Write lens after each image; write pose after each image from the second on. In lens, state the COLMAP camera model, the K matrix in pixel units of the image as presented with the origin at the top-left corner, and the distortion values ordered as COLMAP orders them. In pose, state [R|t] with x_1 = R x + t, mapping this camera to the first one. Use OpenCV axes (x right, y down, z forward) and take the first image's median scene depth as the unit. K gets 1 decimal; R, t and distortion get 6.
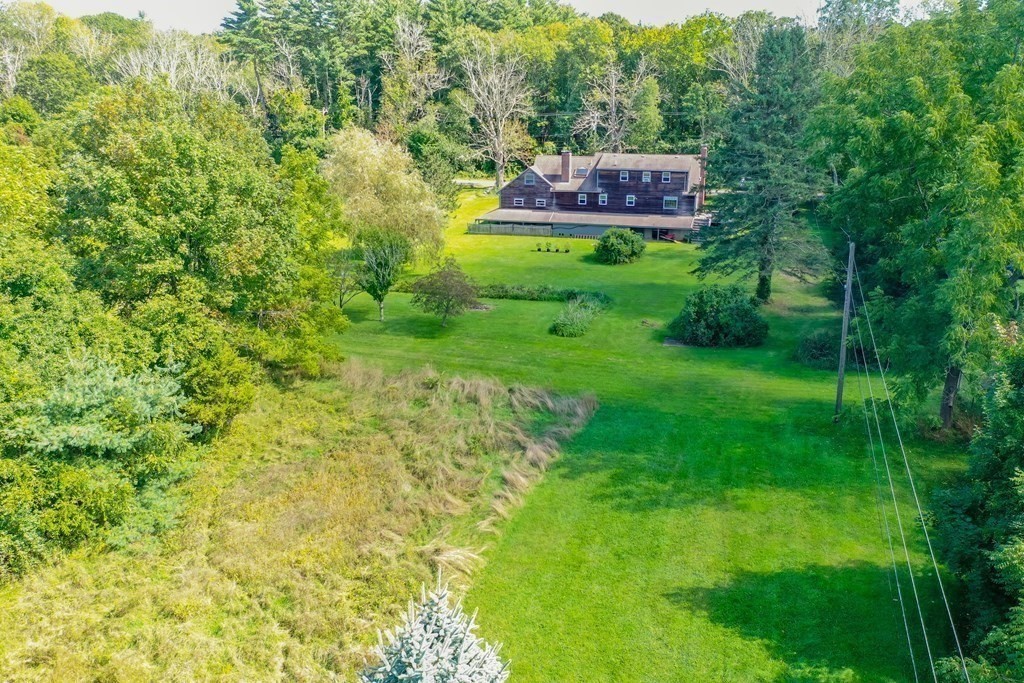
lens RADIAL K [[801.4, 0, 510.6], [0, 801.4, 340.7], [0, 0, 1]] dist [-0.007359, 0.002997]
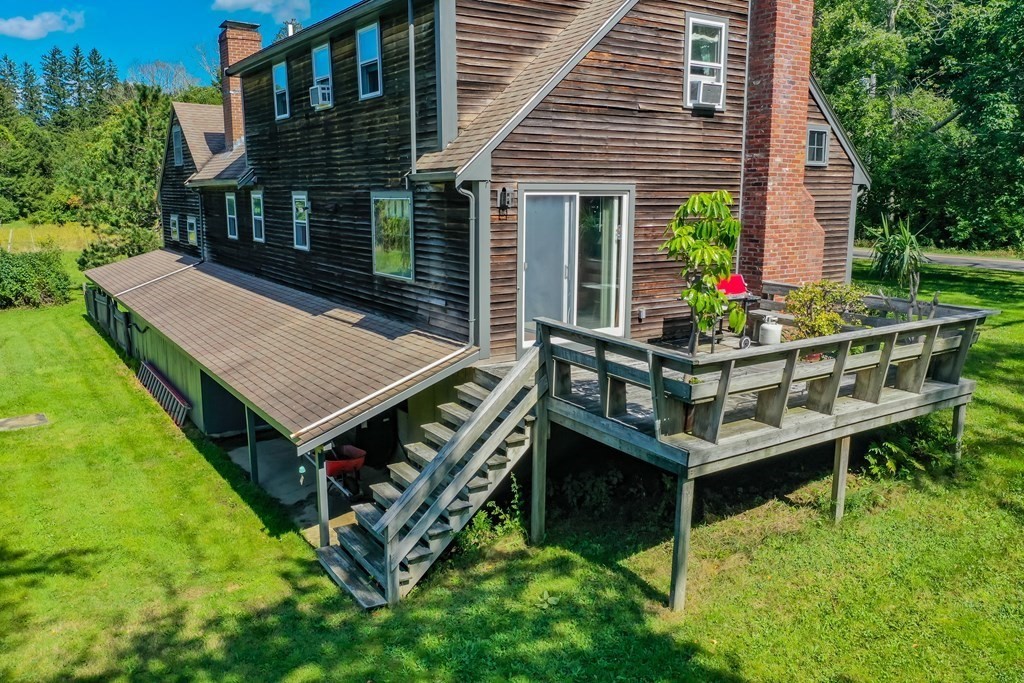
lens RADIAL K [[801.4, 0, 512.6], [0, 801.4, 345.6], [0, 0, 1]] dist [-0.007359, 0.002997]
pose [[0.757974, 0.126914, -0.639819, 0.302376], [-0.198033, 0.979365, -0.040337, -0.146036], [0.621497, 0.157279, 0.767466, 0.874522]]
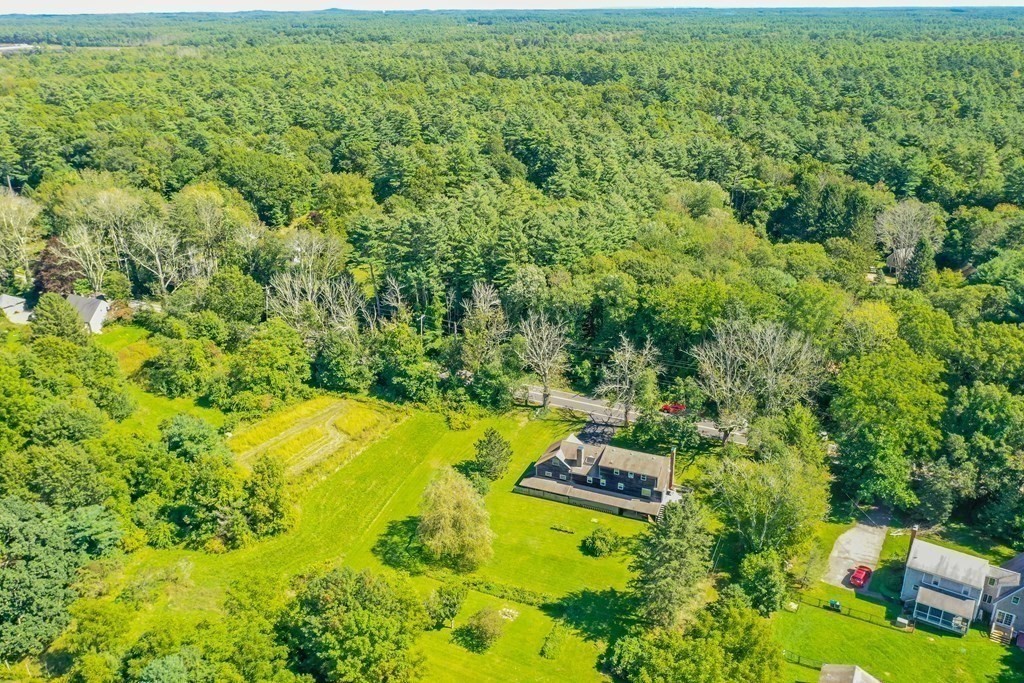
lens RADIAL K [[801.4, 0, 512.8], [0, 801.4, 340.5], [0, 0, 1]] dist [-0.007359, 0.002997]
pose [[0.993556, 0.038912, -0.106455, 0.095768], [-0.027027, 0.993465, 0.110891, -0.599088], [0.110075, -0.107299, 0.988115, -0.478182]]
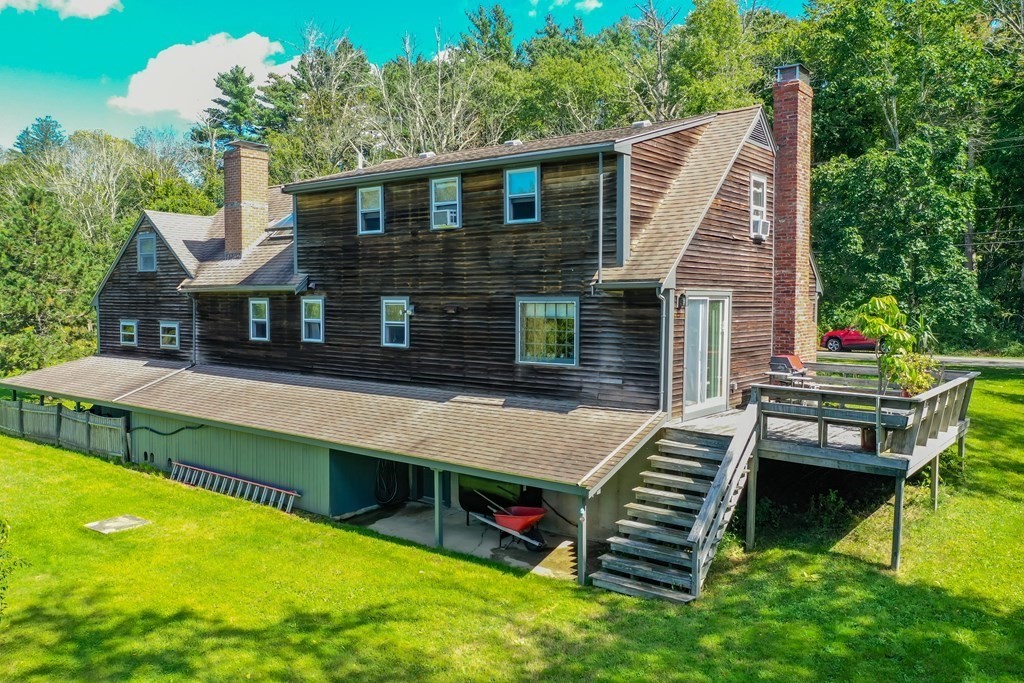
lens RADIAL K [[801.4, 0, 510.4], [0, 801.4, 342.9], [0, 0, 1]] dist [-0.007359, 0.002997]
pose [[0.924470, 0.025747, -0.380383, 0.252869], [-0.118295, 0.967846, -0.221990, -0.123887], [0.362437, 0.250221, 0.897791, 0.805994]]
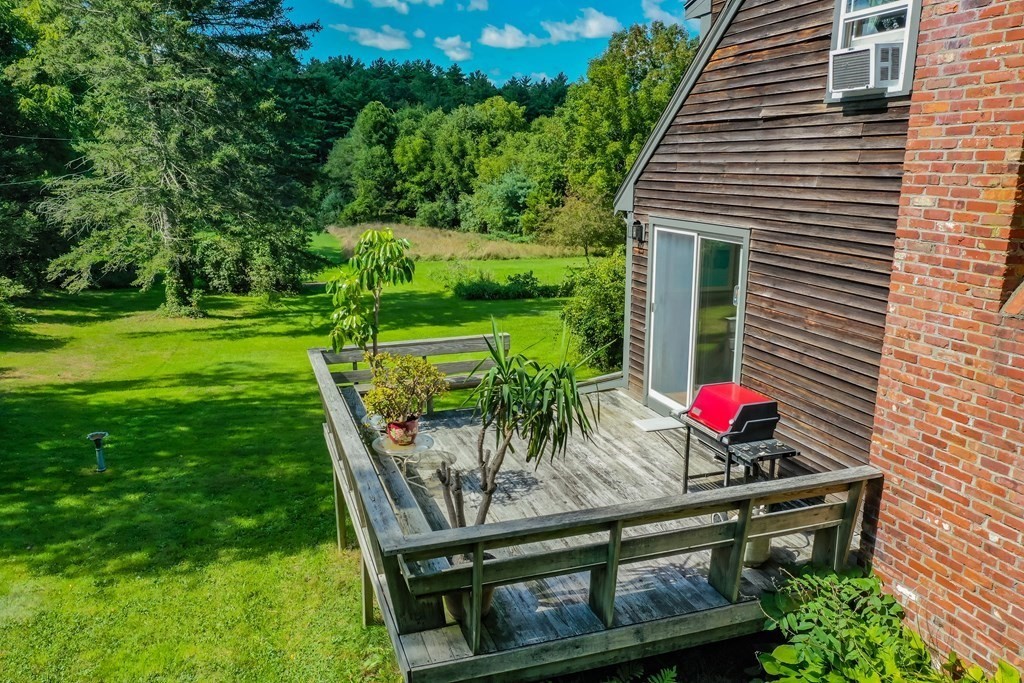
lens RADIAL K [[801.4, 0, 518.5], [0, 801.4, 333.4], [0, 0, 1]] dist [-0.007359, 0.002997]
pose [[-0.818481, 0.124518, -0.560879, 0.301860], [-0.166582, 0.882865, 0.439090, -0.205712], [0.549855, 0.452819, -0.701865, 1.037062]]
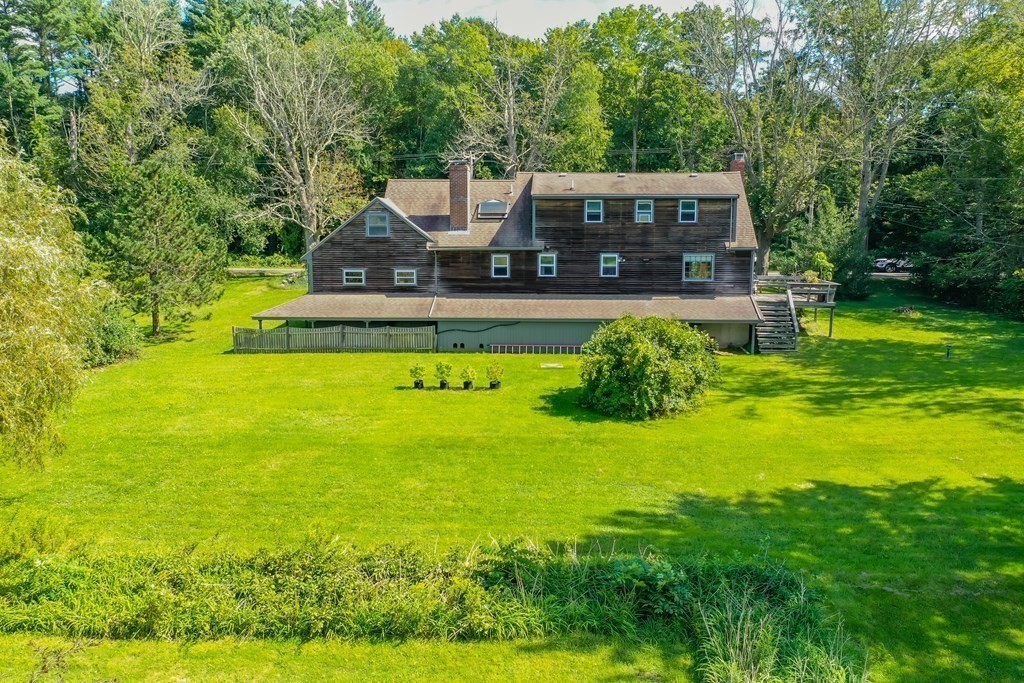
lens RADIAL K [[801.4, 0, 511.1], [0, 801.4, 336.0], [0, 0, 1]] dist [-0.007359, 0.002997]
pose [[0.974924, -0.030353, 0.220457, -0.003733], [0.065730, 0.985732, -0.154961, -0.068758], [-0.212608, 0.165566, 0.963009, 0.574843]]
